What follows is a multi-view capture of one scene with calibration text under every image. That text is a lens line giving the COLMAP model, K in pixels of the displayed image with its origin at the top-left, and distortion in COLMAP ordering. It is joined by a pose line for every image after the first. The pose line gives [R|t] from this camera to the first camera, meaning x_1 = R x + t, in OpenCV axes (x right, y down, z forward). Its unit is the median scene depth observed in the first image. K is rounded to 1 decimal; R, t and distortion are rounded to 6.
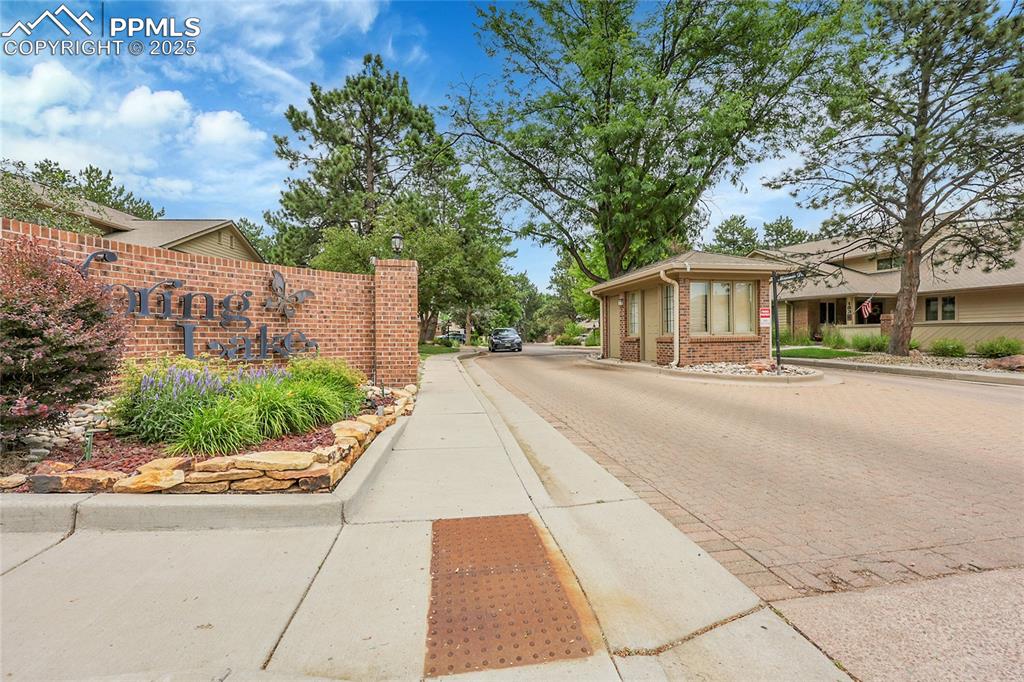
lens RADIAL K [[418.6, 0, 511.8], [0, 418.6, 341.5], [0, 0, 1]] dist [0.001733, 0.000137]
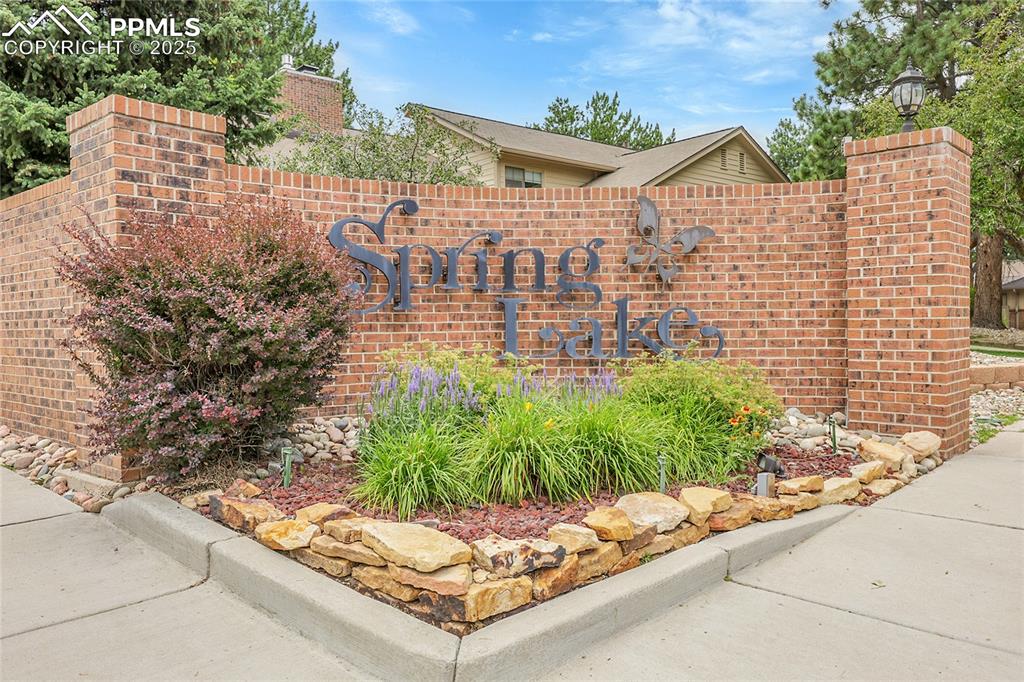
lens RADIAL K [[787.8, 0, 512.1], [0, 787.8, 340.9], [0, 0, 1]] dist [0.005421, 0.003006]
pose [[0.596297, 0.011836, -0.802677, 0.161411], [-0.001067, 0.999902, 0.013951, 0.004502], [0.802763, -0.007463, 0.596251, 0.252299]]
